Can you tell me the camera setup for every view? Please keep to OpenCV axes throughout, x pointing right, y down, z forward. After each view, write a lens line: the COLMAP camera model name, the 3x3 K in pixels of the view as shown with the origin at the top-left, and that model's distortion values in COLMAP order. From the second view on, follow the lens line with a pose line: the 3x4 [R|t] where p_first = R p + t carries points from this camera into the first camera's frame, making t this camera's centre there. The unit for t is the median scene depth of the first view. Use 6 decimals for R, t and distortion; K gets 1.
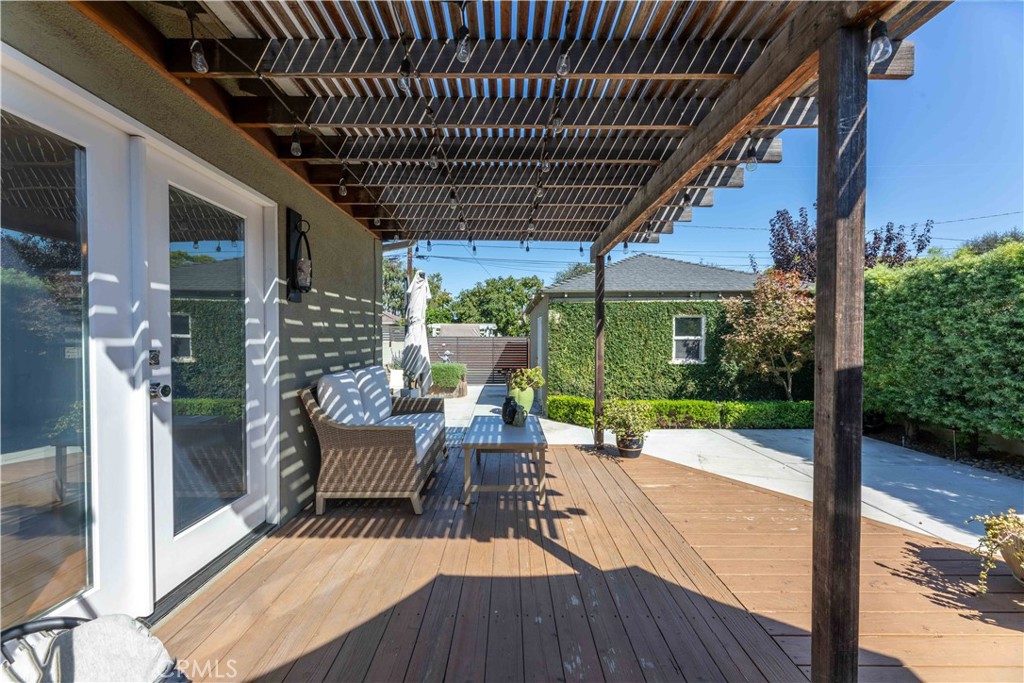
lens RADIAL K [[411.1, 0, 501.1], [0, 411.1, 341.3], [0, 0, 1]] dist [-0.000226, 0.000289]
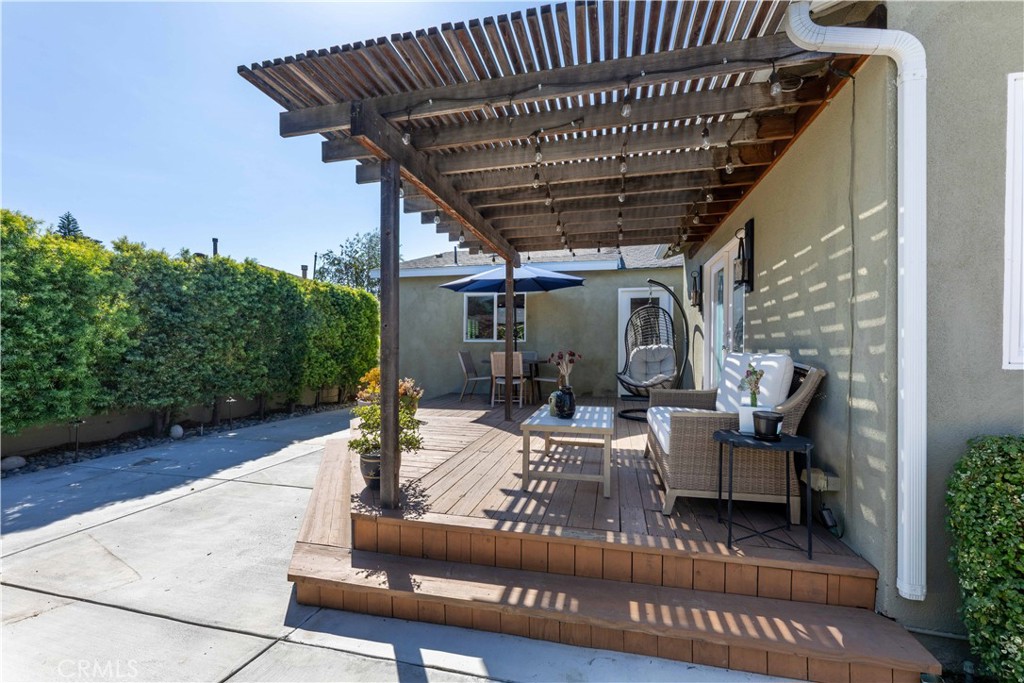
lens RADIAL K [[448.7, 0, 500.2], [0, 448.7, 345.6], [0, 0, 1]] dist [-0.000607, -0.000112]
pose [[-0.973030, -0.001160, 0.230677, -0.032515], [-0.000550, 0.999996, 0.002707, 0.024333], [-0.230679, 0.002507, -0.973027, 1.004890]]
